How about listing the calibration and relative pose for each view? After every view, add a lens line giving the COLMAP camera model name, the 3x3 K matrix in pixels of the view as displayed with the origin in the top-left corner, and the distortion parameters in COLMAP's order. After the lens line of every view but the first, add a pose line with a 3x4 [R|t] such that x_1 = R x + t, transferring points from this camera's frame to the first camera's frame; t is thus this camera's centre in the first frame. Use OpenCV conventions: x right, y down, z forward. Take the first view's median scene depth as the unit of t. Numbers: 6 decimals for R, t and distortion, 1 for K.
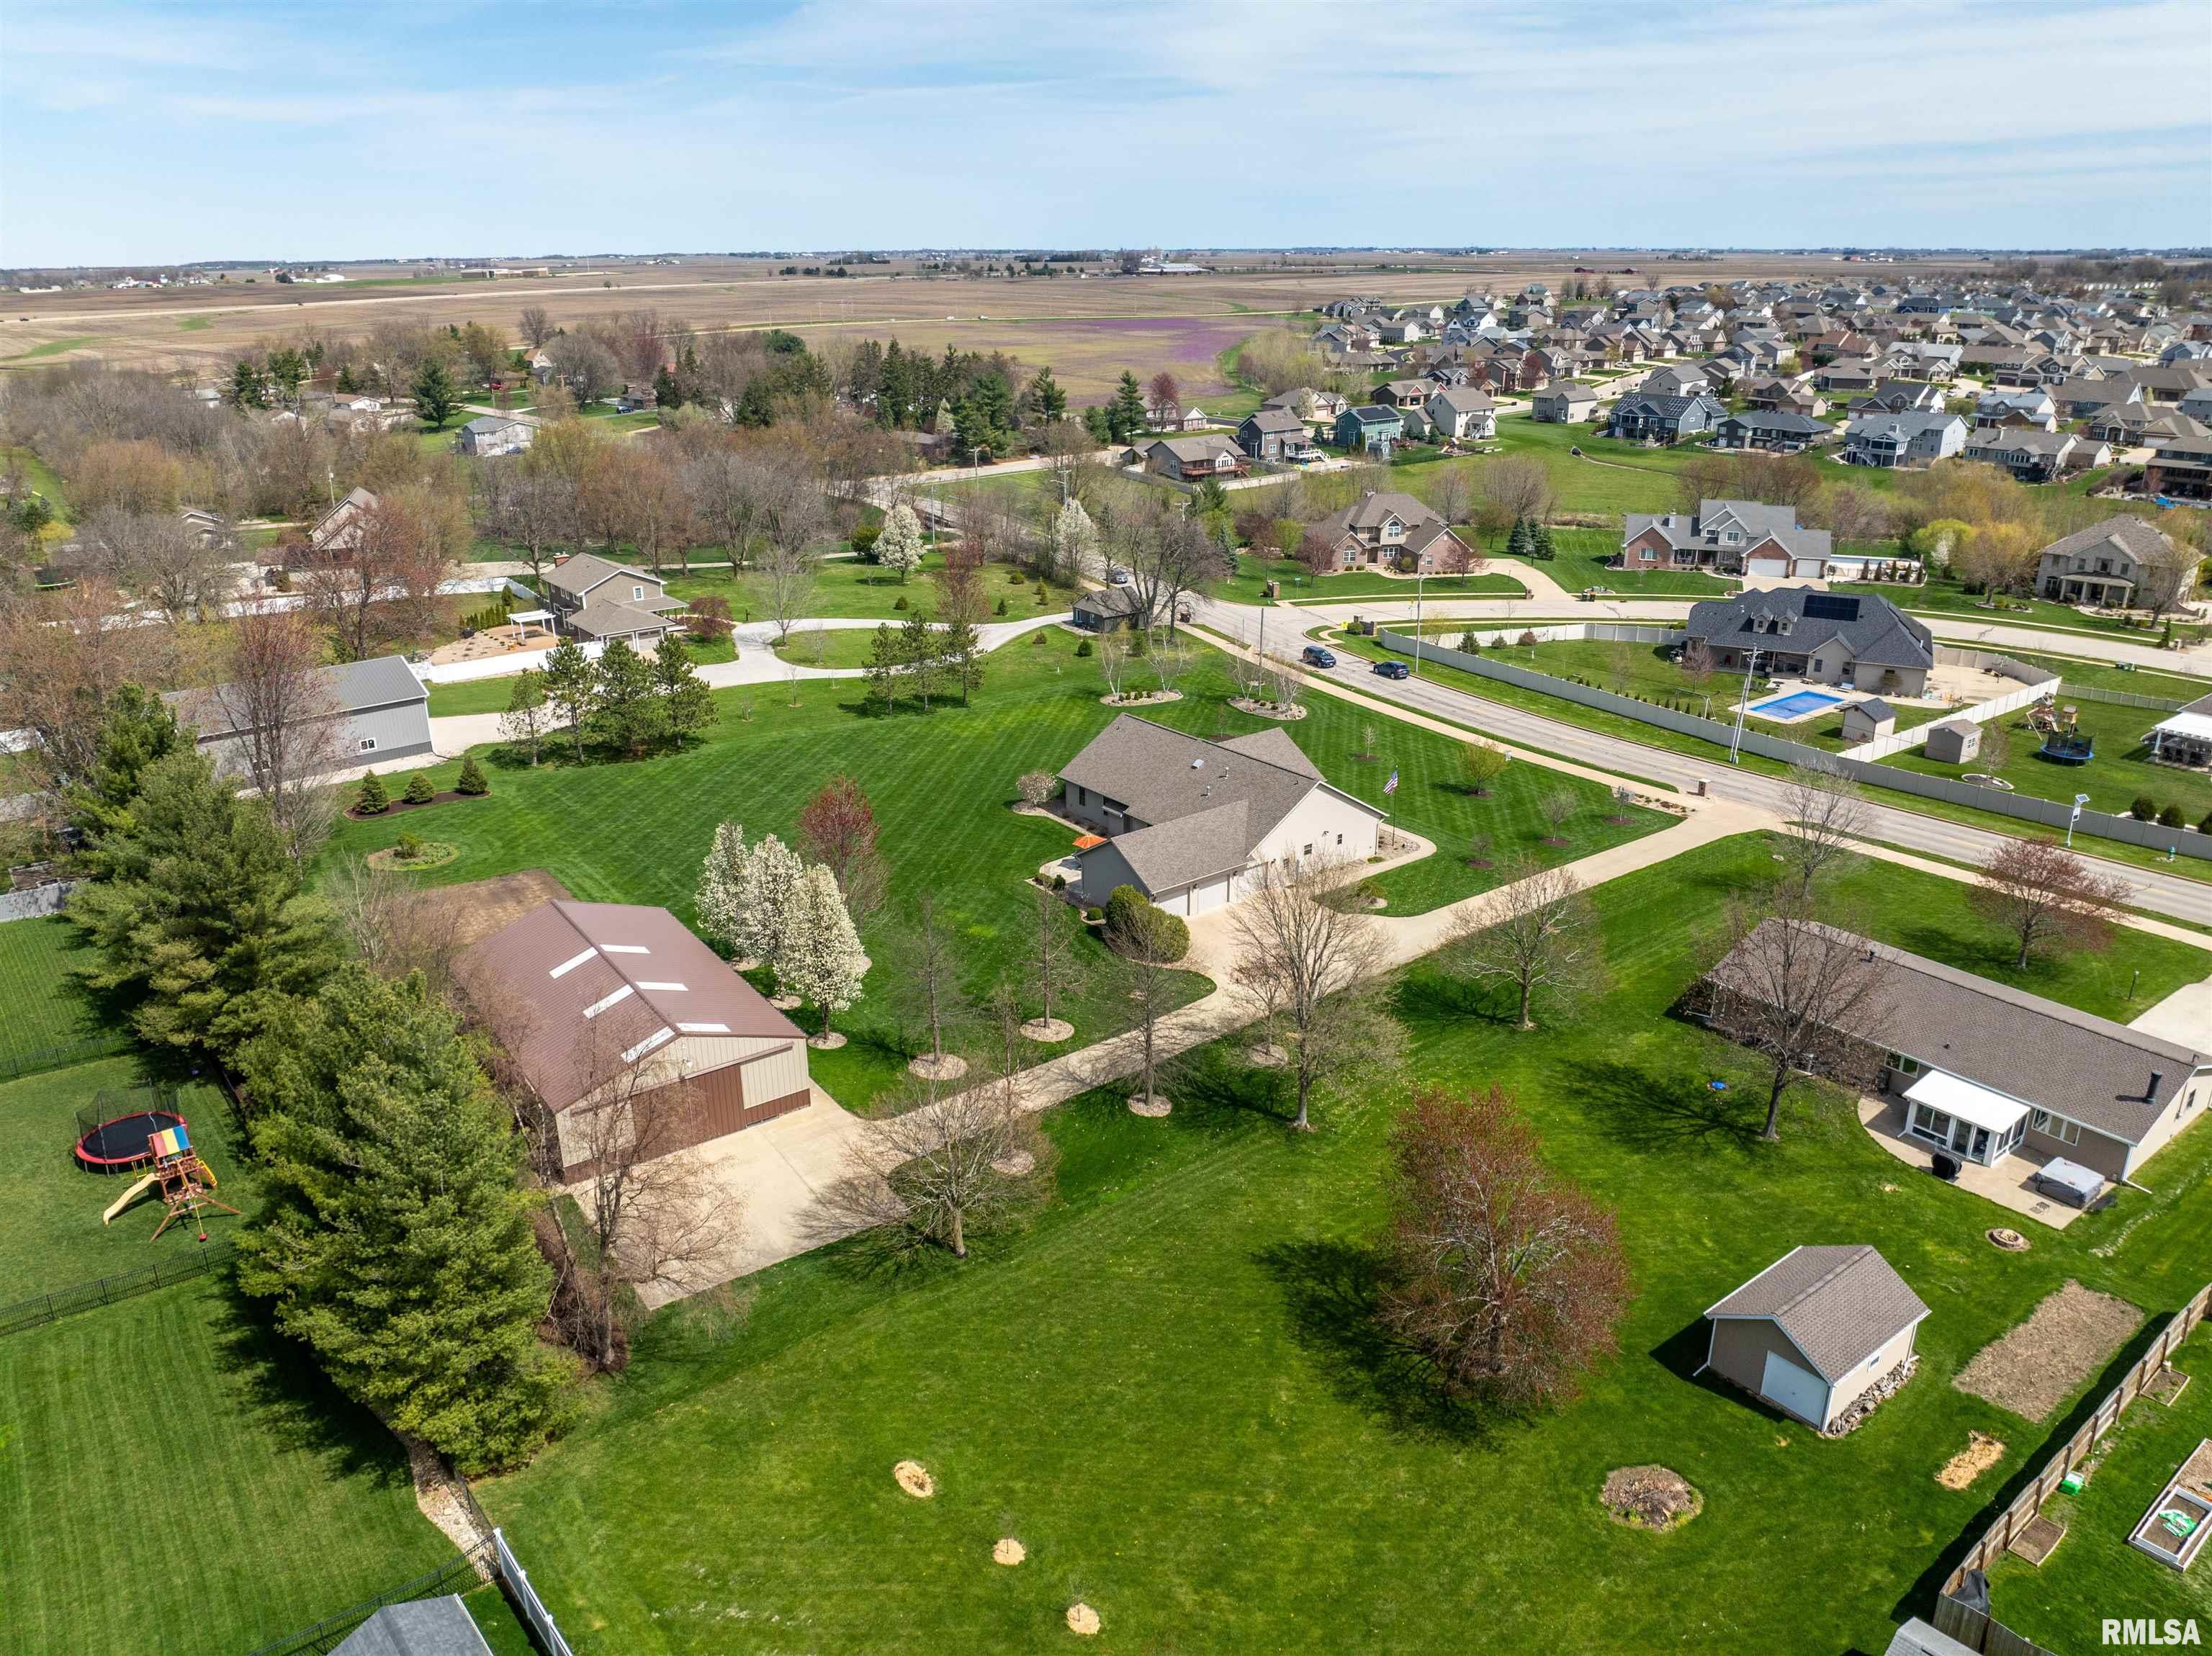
lens RADIAL K [[1554.0, 0, 1106.0], [0, 1554.0, 828.0], [0, 0, 1]] dist [-0.028169, 0.000944]
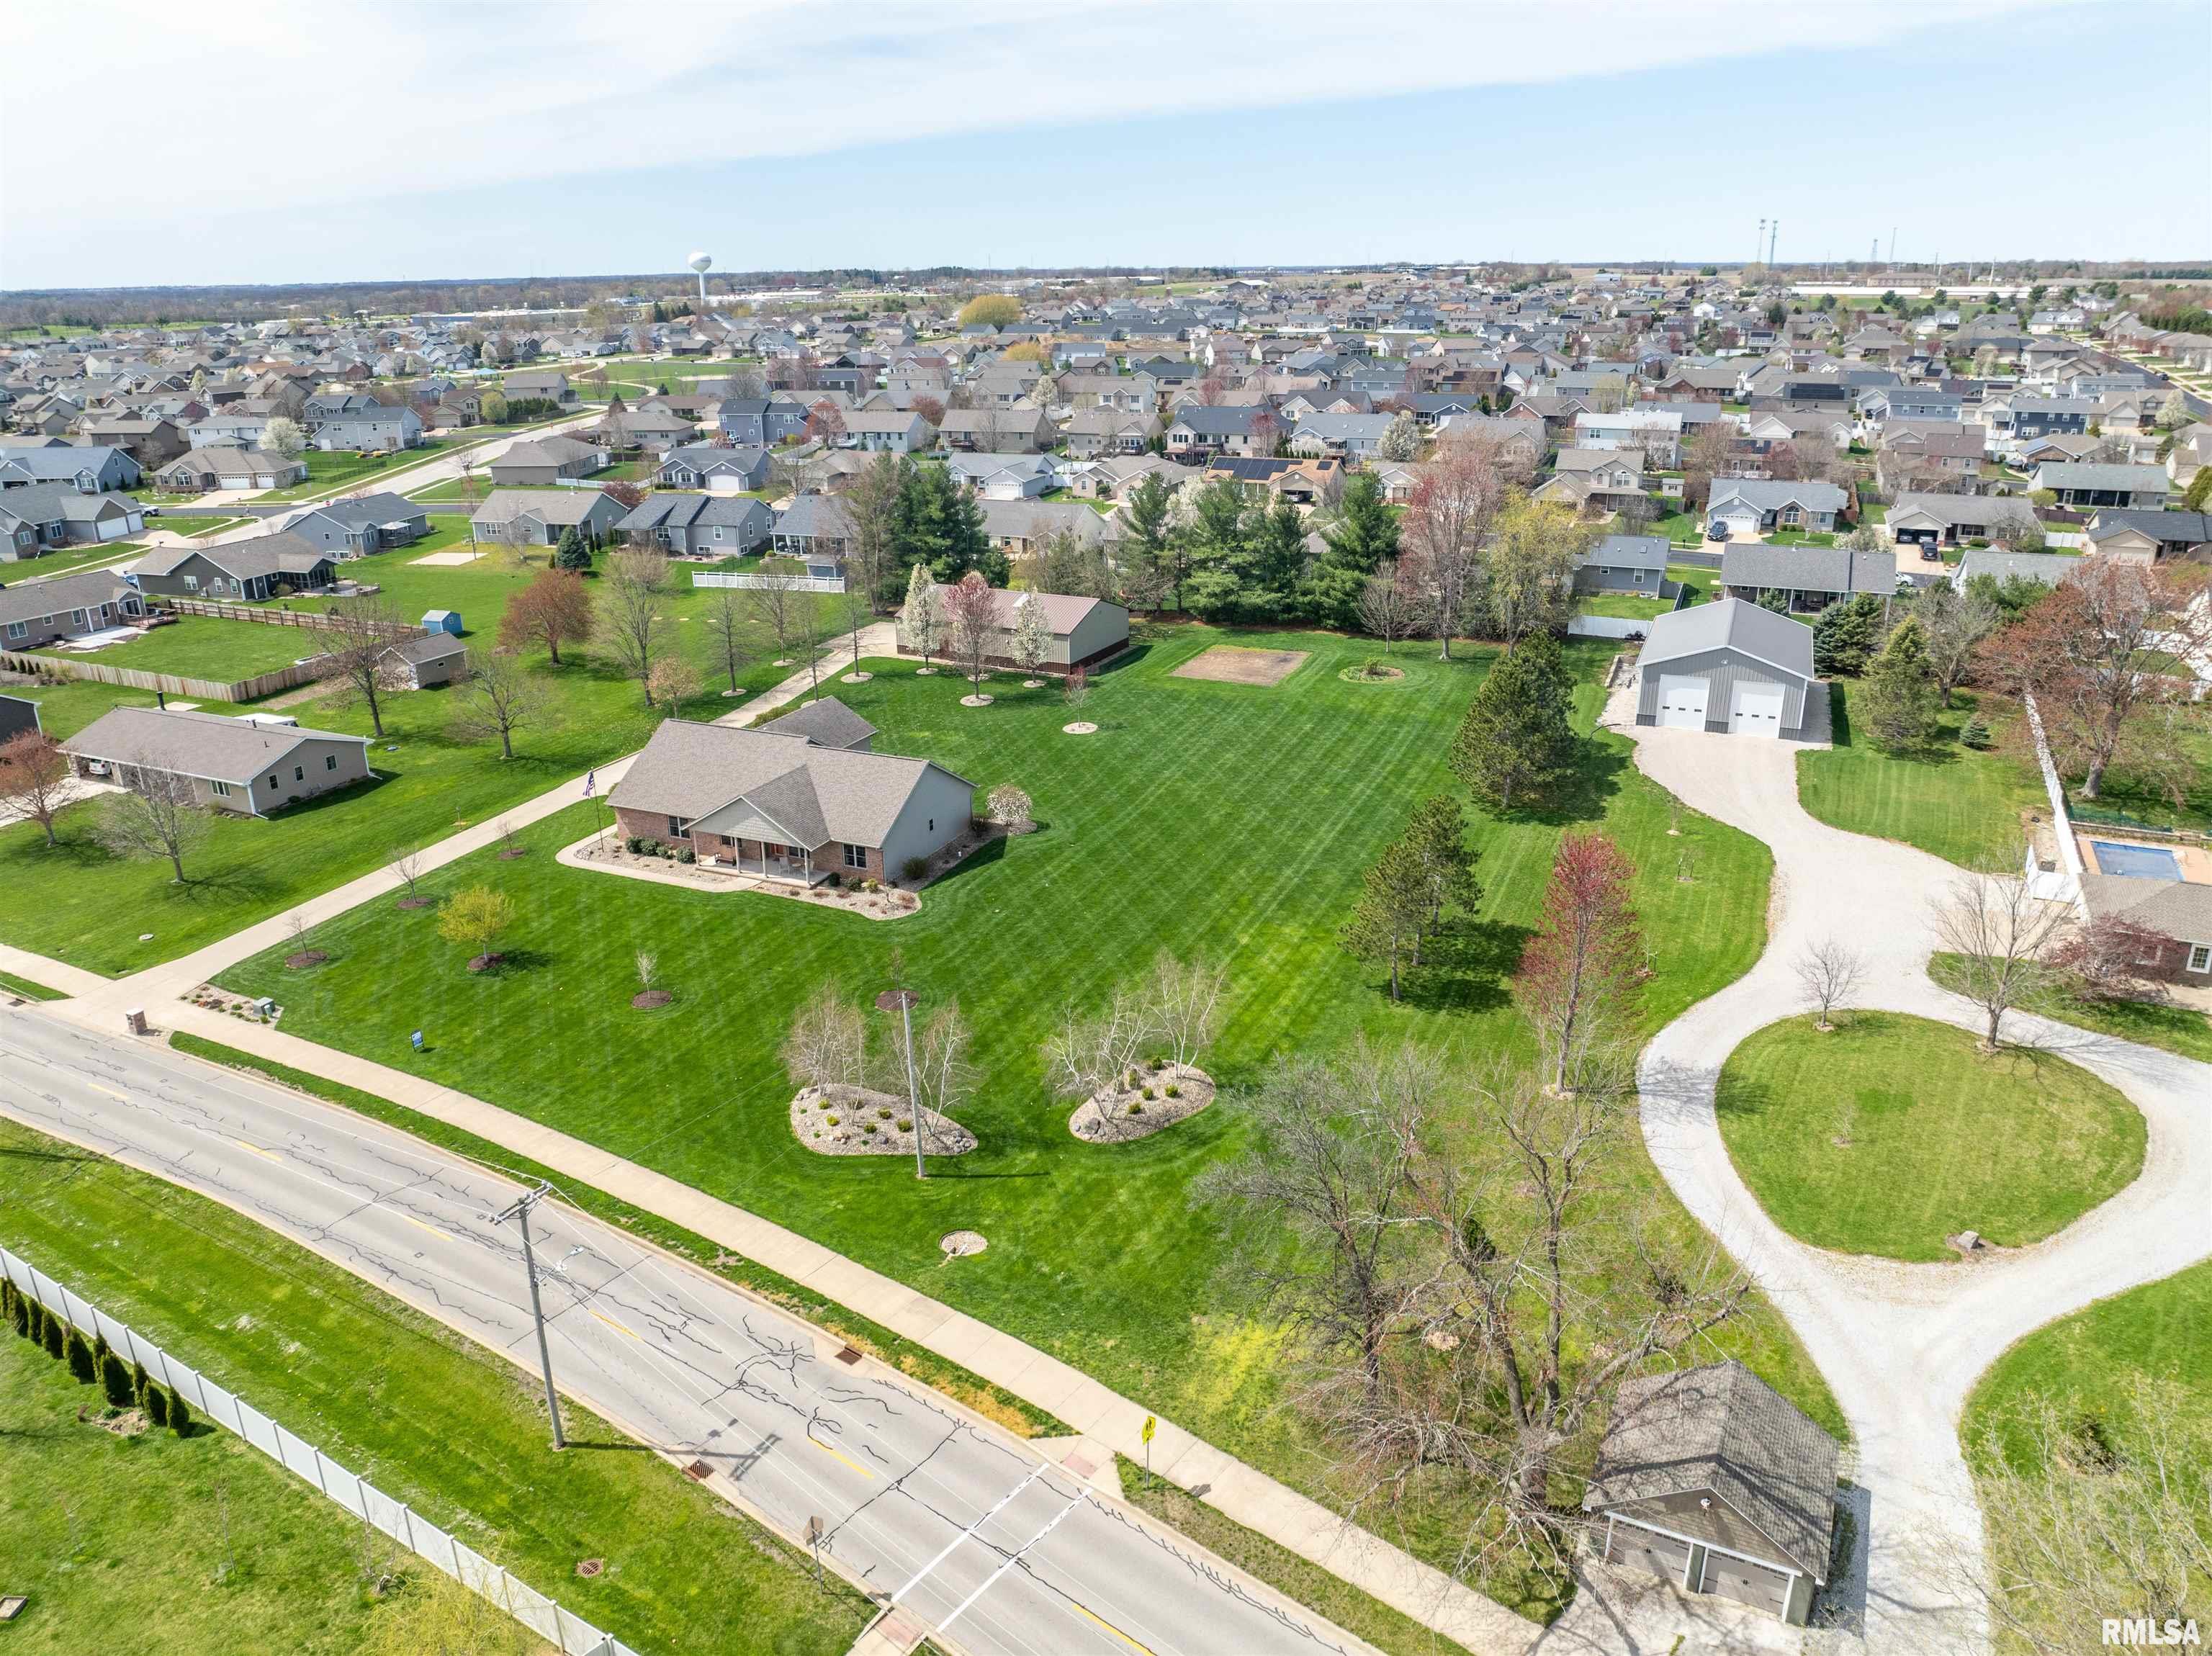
lens RADIAL K [[1571.7, 0, 1102.8], [0, 1571.7, 787.1], [0, 0, 1]] dist [-0.040402, 0.001511]
pose [[-0.887563, 0.166901, -0.429390, 0.234411], [-0.141005, 0.788913, 0.598109, -0.465444], [0.438576, 0.591406, -0.676676, 1.295870]]
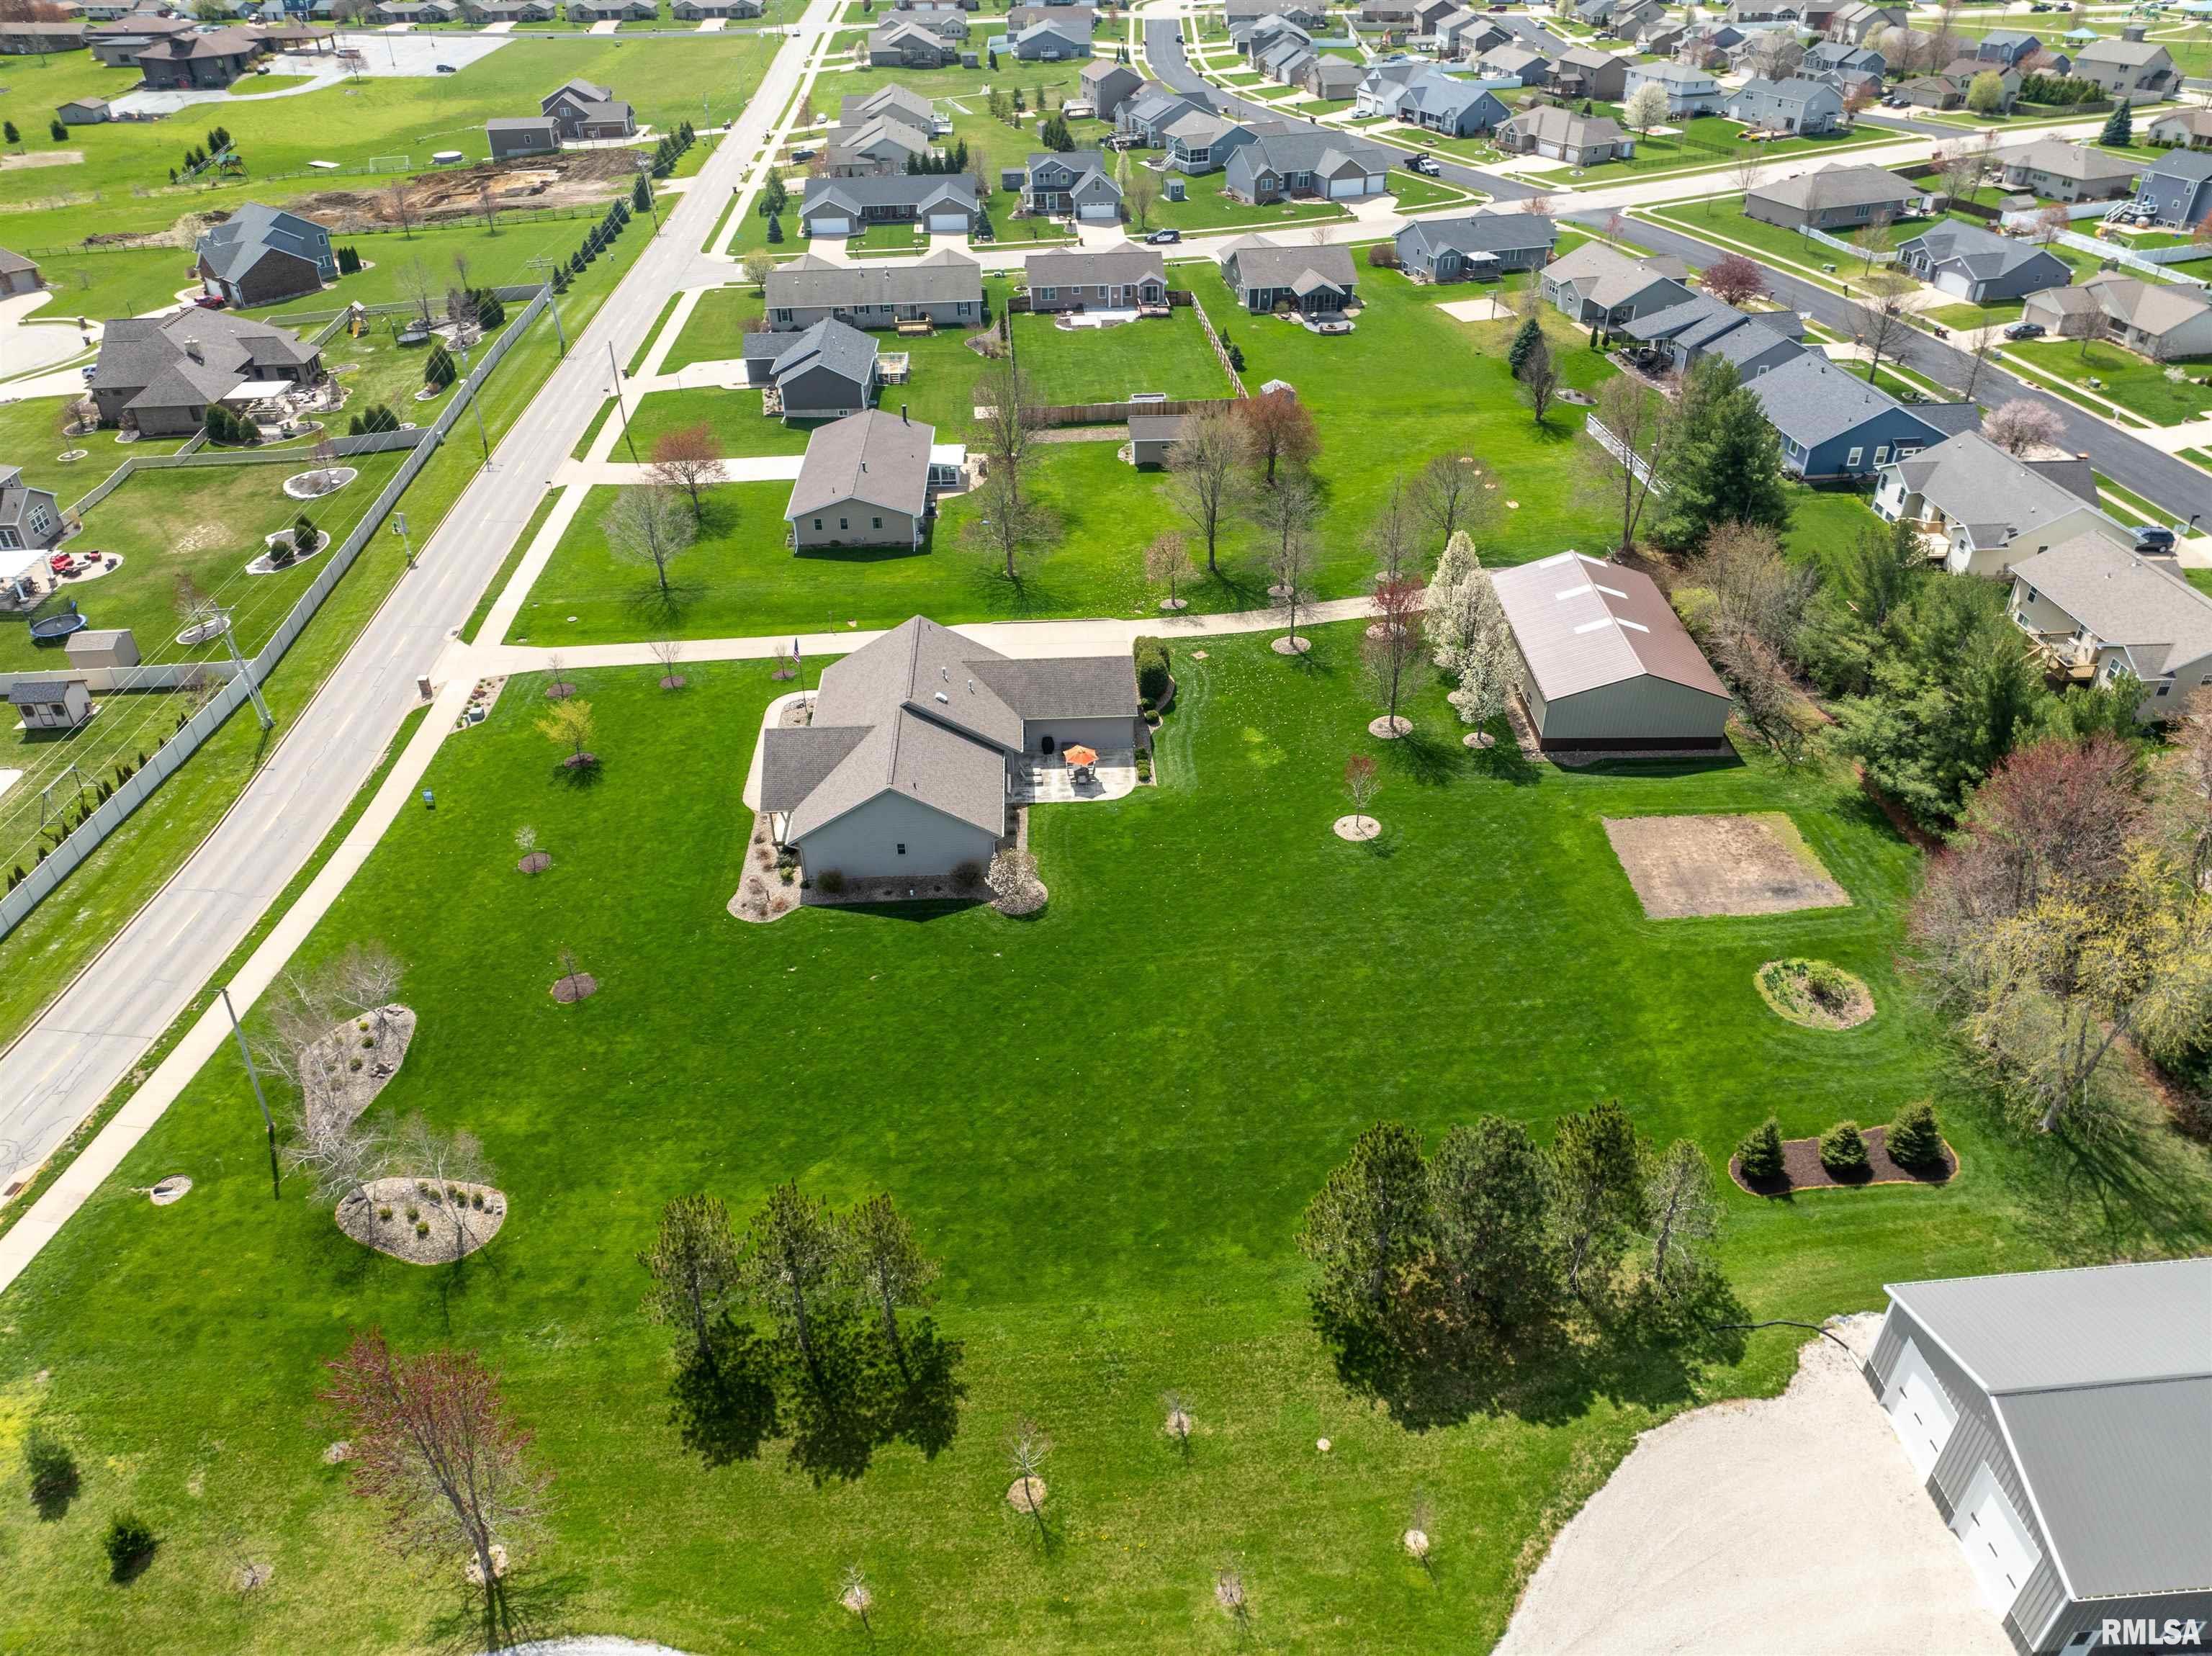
lens RADIAL K [[1566.6, 0, 1096.6], [0, 1566.6, 823.7], [0, 0, 1]] dist [-0.045029, 0.021326]
pose [[-0.814971, -0.307195, 0.491379, -0.358137], [0.221086, 0.618981, 0.753647, -0.489003], [-0.535671, 0.722837, -0.436535, 1.030183]]
